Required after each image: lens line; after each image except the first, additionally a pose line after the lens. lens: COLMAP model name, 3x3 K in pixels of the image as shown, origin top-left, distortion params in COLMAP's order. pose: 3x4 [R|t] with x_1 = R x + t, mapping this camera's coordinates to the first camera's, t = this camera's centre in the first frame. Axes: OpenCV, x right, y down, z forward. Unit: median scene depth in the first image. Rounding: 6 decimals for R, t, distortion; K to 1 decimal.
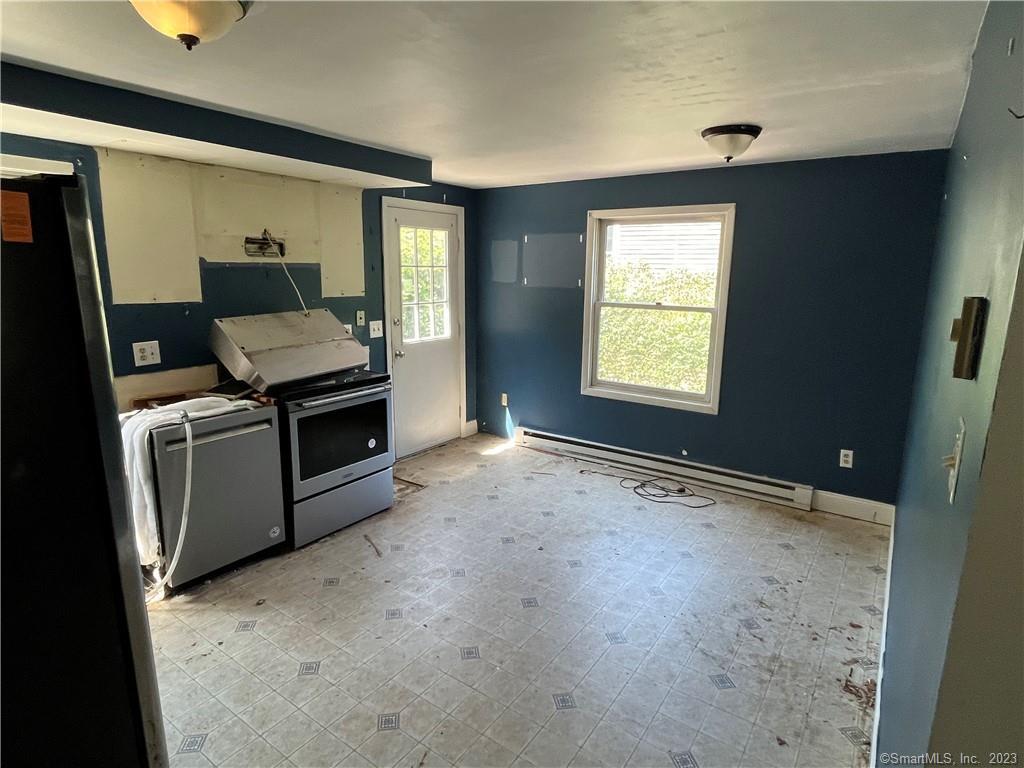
lens RADIAL K [[568.8, 0, 513.1], [0, 568.8, 377.1], [0, 0, 1]] dist [0.000590, -0.002025]
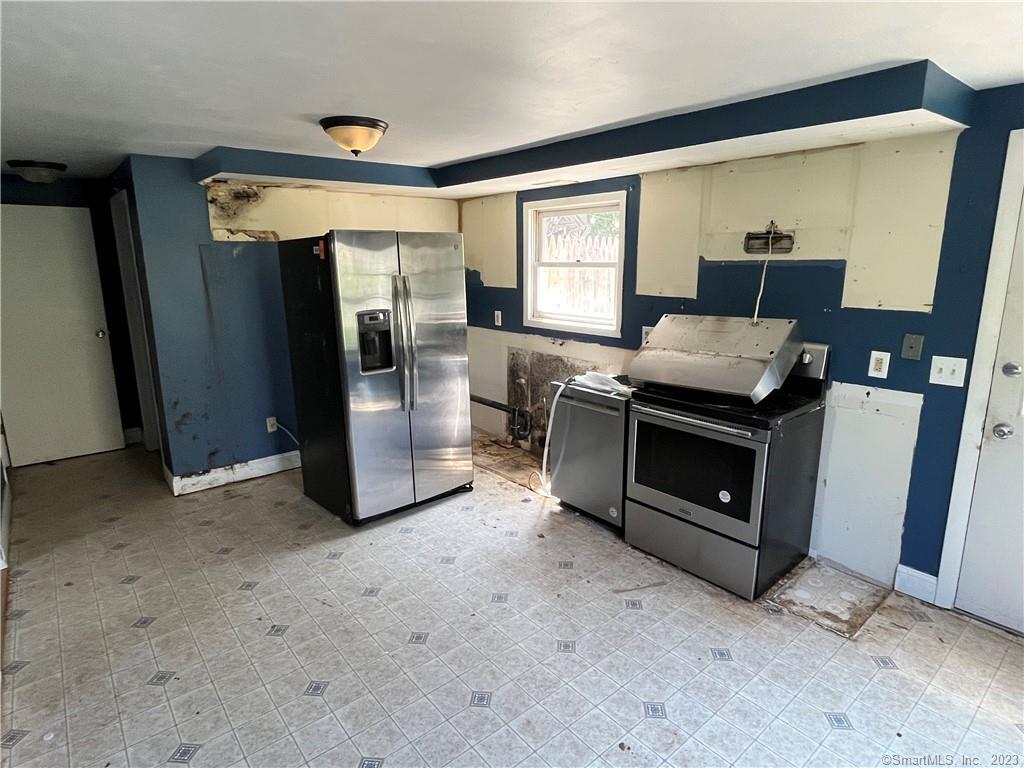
lens RADIAL K [[568.8, 0, 513.1], [0, 568.8, 377.1], [0, 0, 1]] dist [0.000590, -0.002025]
pose [[-0.264282, 0.189421, -0.945661, 0.534168], [-0.176417, 0.954485, 0.240491, -0.175294], [0.948173, 0.230388, -0.218836, 0.884292]]
